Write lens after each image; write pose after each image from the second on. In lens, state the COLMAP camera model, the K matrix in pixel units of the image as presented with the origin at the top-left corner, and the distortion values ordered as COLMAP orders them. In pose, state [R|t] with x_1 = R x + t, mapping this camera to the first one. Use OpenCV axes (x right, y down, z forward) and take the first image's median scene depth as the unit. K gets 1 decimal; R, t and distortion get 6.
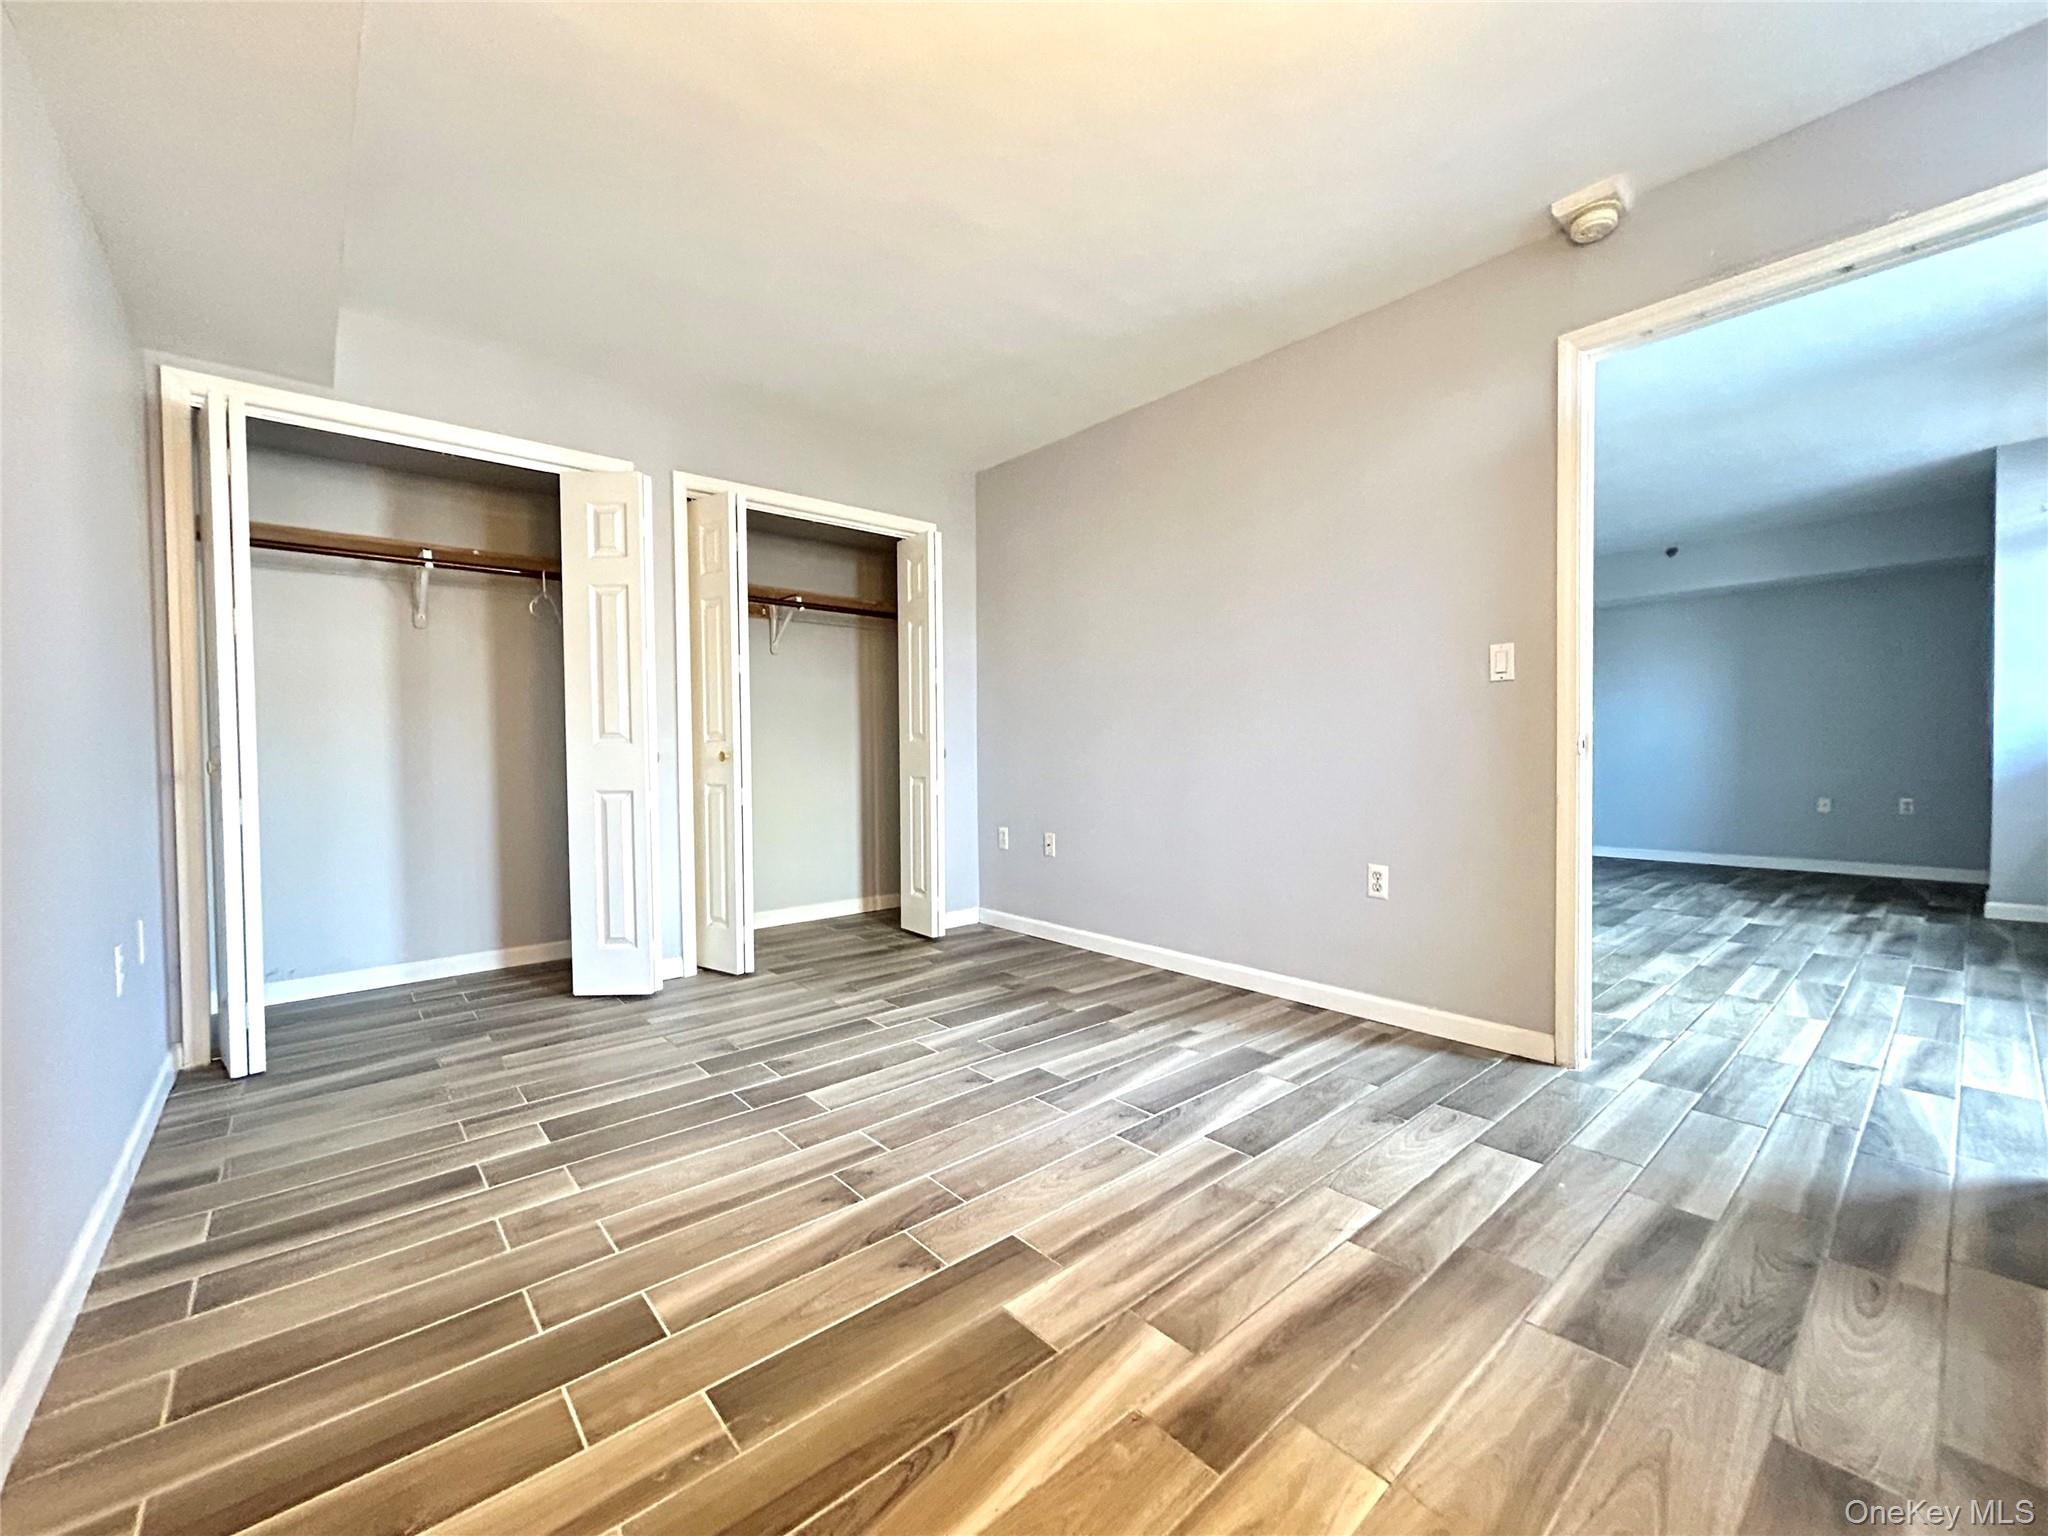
lens RADIAL K [[826.1, 0, 1035.9], [0, 826.1, 768.5], [0, 0, 1]] dist [0.000167, -0.000569]
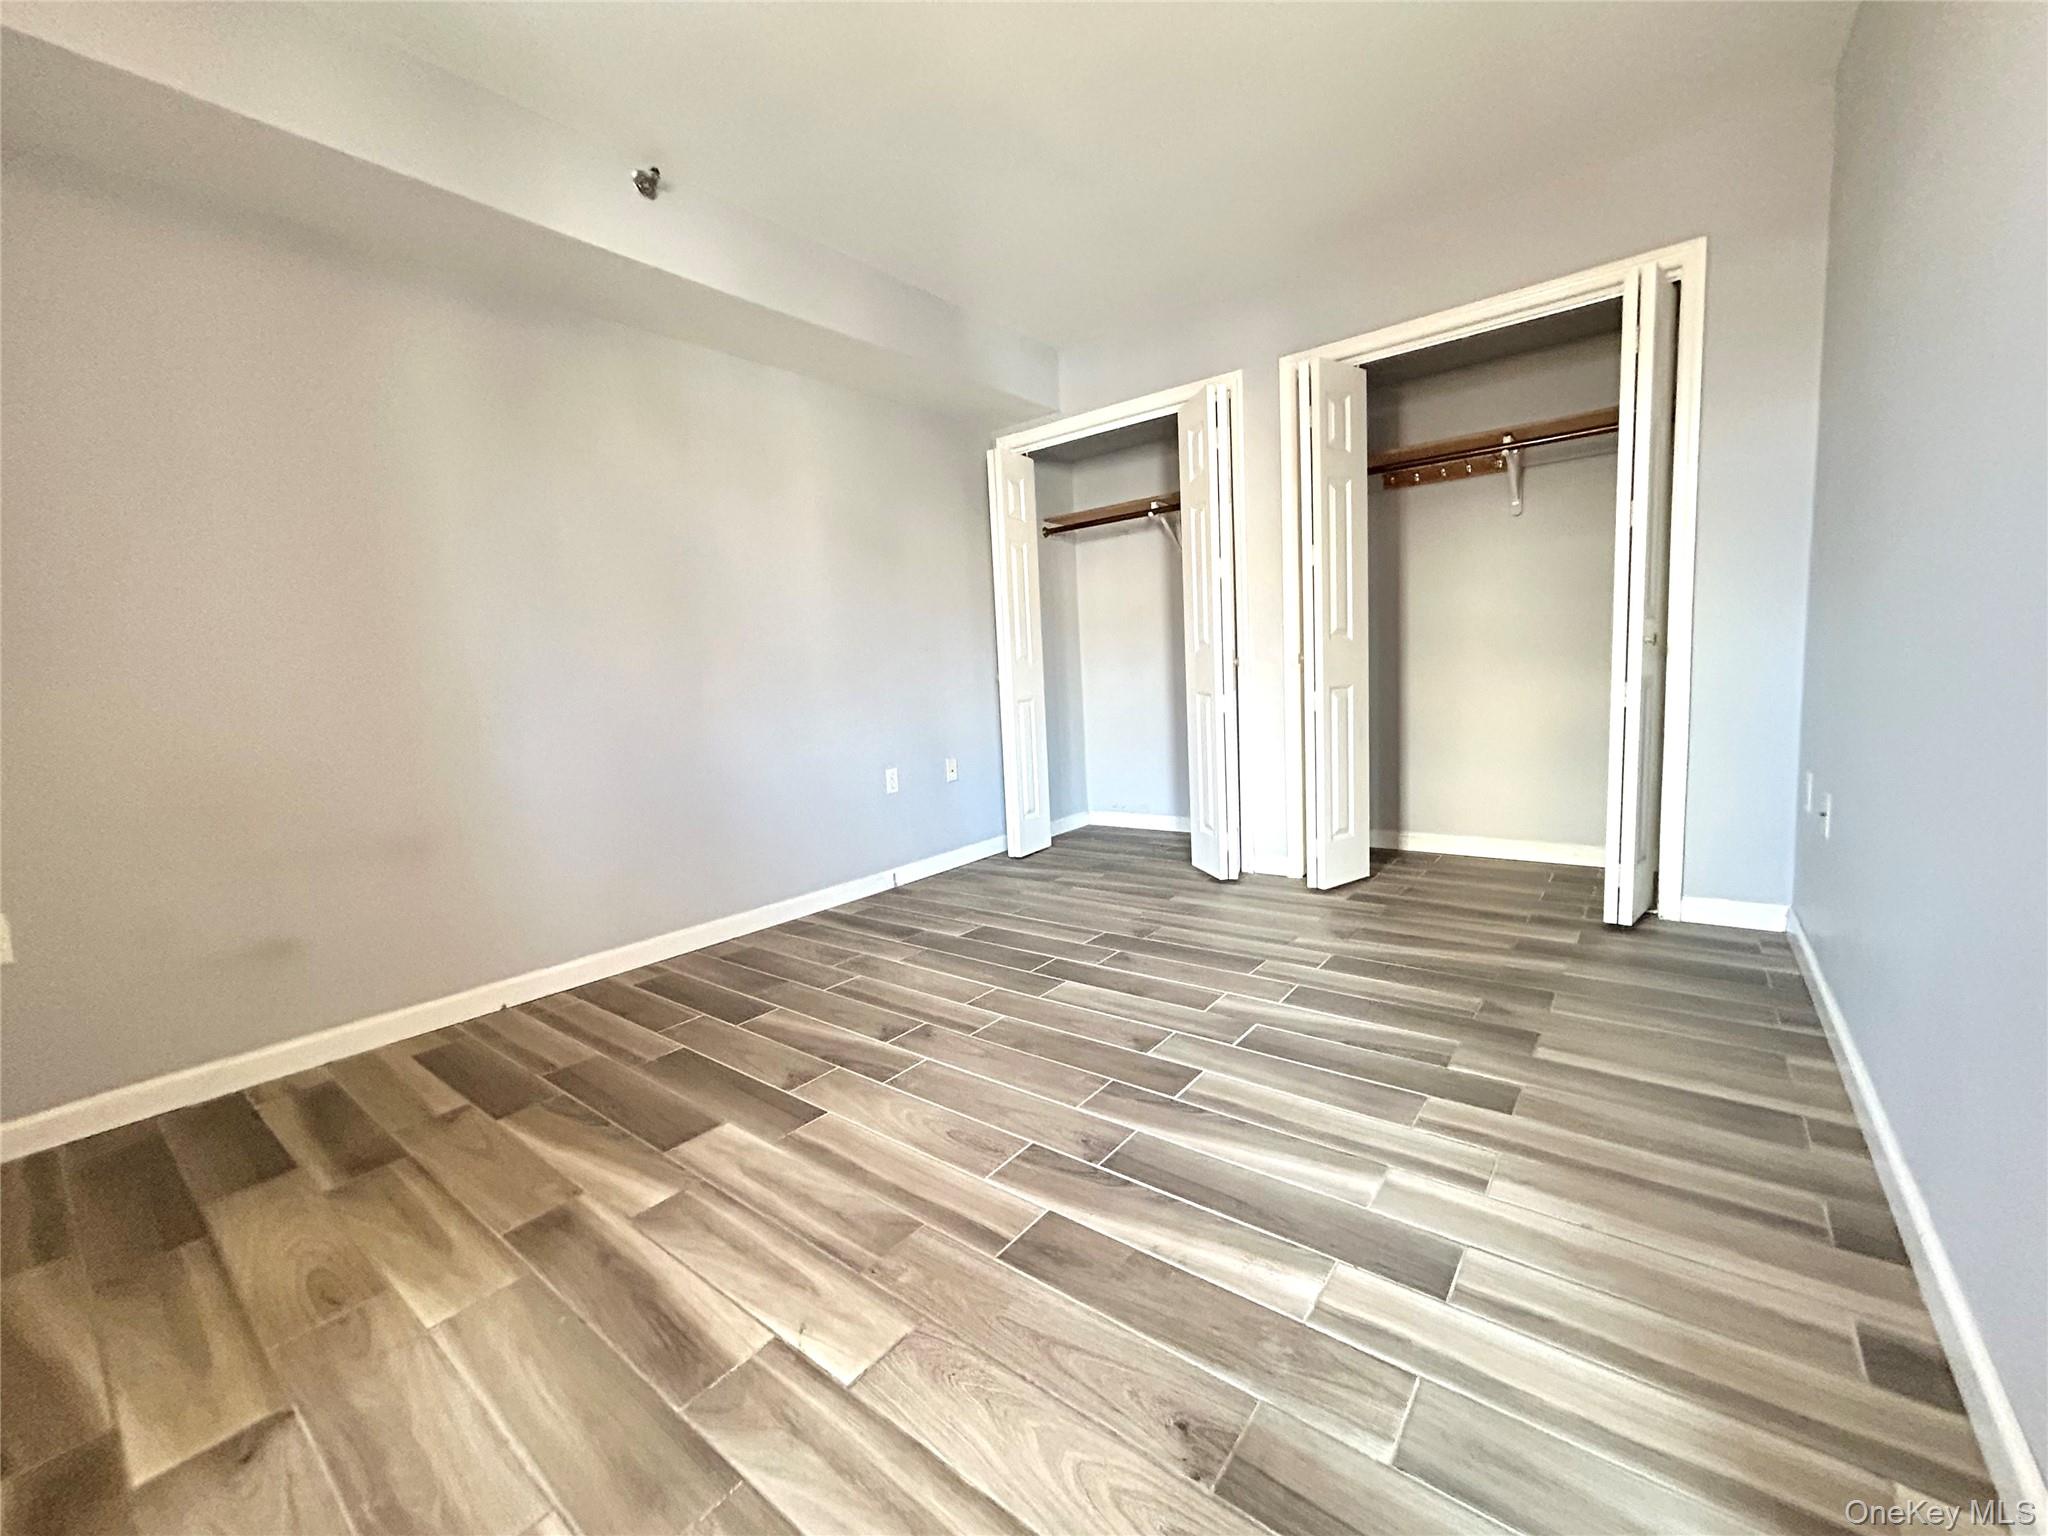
lens RADIAL K [[826.1, 0, 1035.9], [0, 826.1, 768.5], [0, 0, 1]] dist [0.000167, -0.000569]
pose [[0.187657, 0.114393, -0.975551, 0.735913], [0.029789, 0.992075, 0.122061, -0.024422], [0.981783, -0.051966, 0.182763, 0.745821]]
